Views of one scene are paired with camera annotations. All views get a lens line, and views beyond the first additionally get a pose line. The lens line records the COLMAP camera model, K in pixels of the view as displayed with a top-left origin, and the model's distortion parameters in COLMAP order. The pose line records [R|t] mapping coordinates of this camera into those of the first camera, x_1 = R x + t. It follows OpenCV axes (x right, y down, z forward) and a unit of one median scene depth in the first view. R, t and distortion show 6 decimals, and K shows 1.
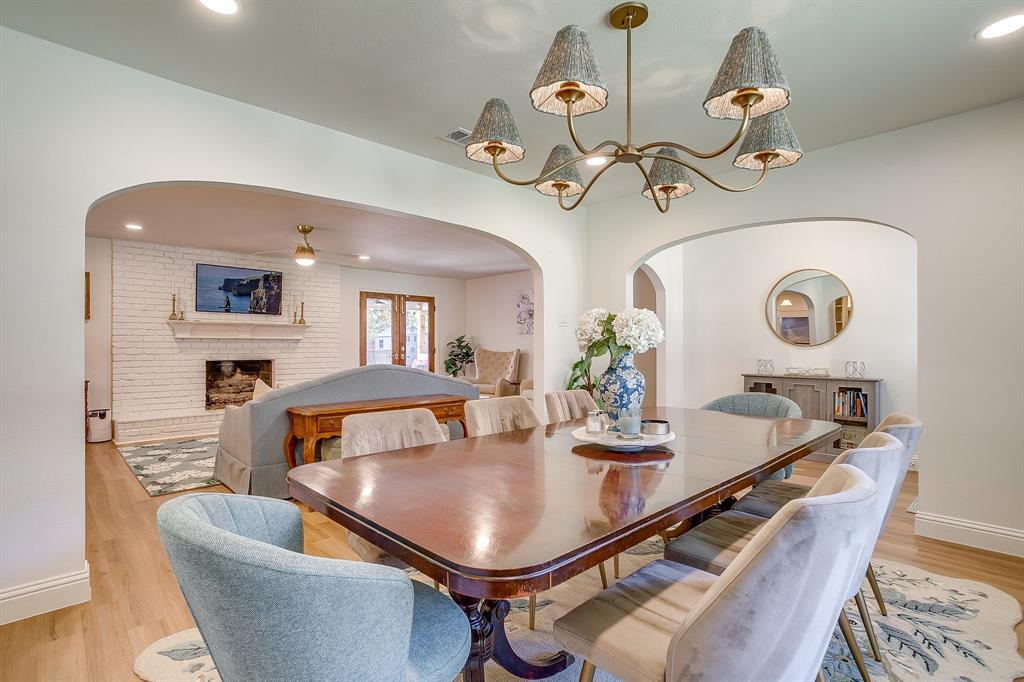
lens RADIAL K [[499.6, 0, 509.5], [0, 499.6, 340.9], [0, 0, 1]] dist [-0.047667, 0.020978]
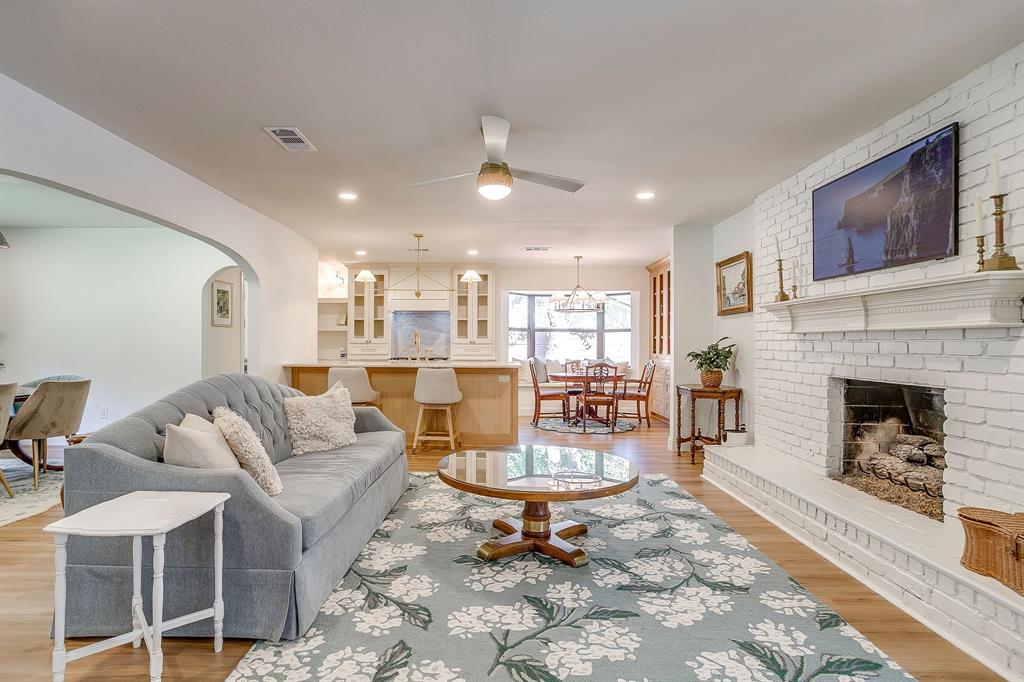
lens RADIAL K [[510.2, 0, 505.2], [0, 510.2, 340.8], [0, 0, 1]] dist [-0.000184, 0.001106]
pose [[-0.686702, -0.005608, -0.726917, -0.012633], [0.005148, 0.999908, -0.012578, 0.007657], [0.726921, -0.012380, -0.686610, 1.048209]]
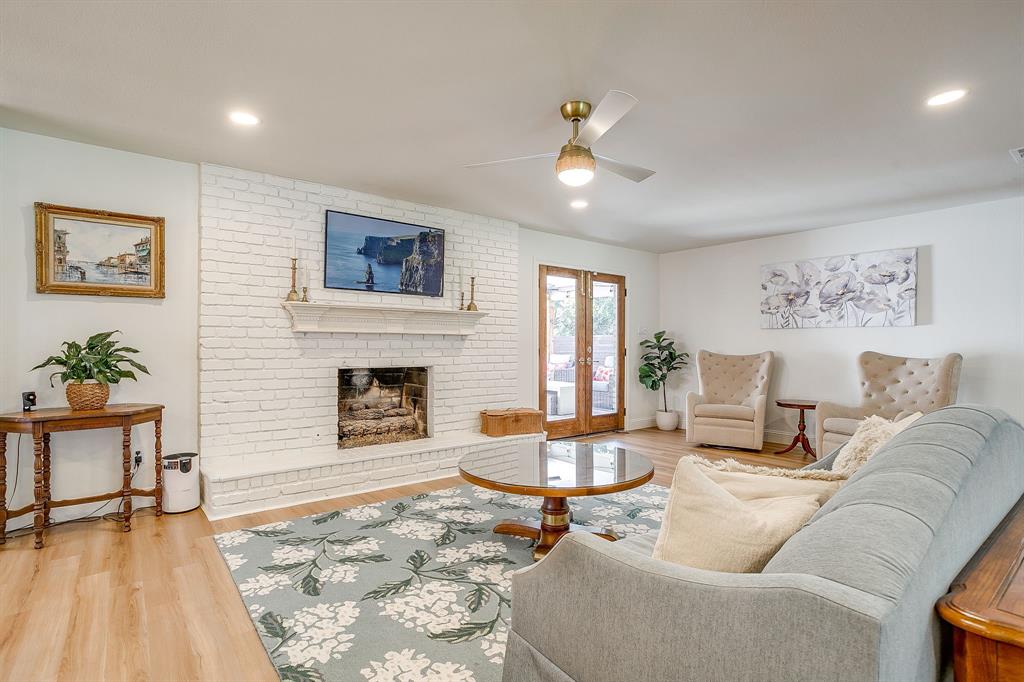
lens RADIAL K [[503.1, 0, 507.7], [0, 503.1, 343.1], [0, 0, 1]] dist [-0.047880, 0.000631]
pose [[0.995476, 0.006072, -0.094814, -0.326352], [-0.005294, 0.999950, 0.008448, 0.001607], [0.094861, -0.007908, 0.995459, 0.374144]]
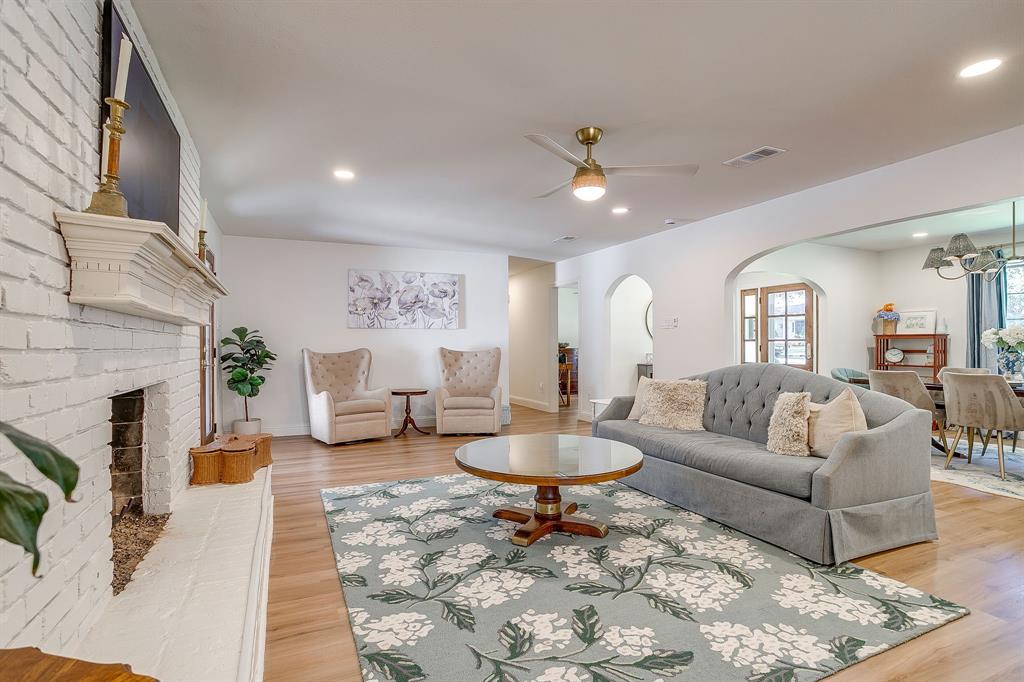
lens RADIAL K [[499.6, 0, 509.5], [0, 499.6, 340.9], [0, 0, 1]] dist [-0.047667, 0.020978]
pose [[0.323903, 0.009794, 0.946040, -0.739284], [-0.009117, 0.999932, -0.007230, 0.009884], [-0.946047, -0.006283, 0.323970, 0.679707]]
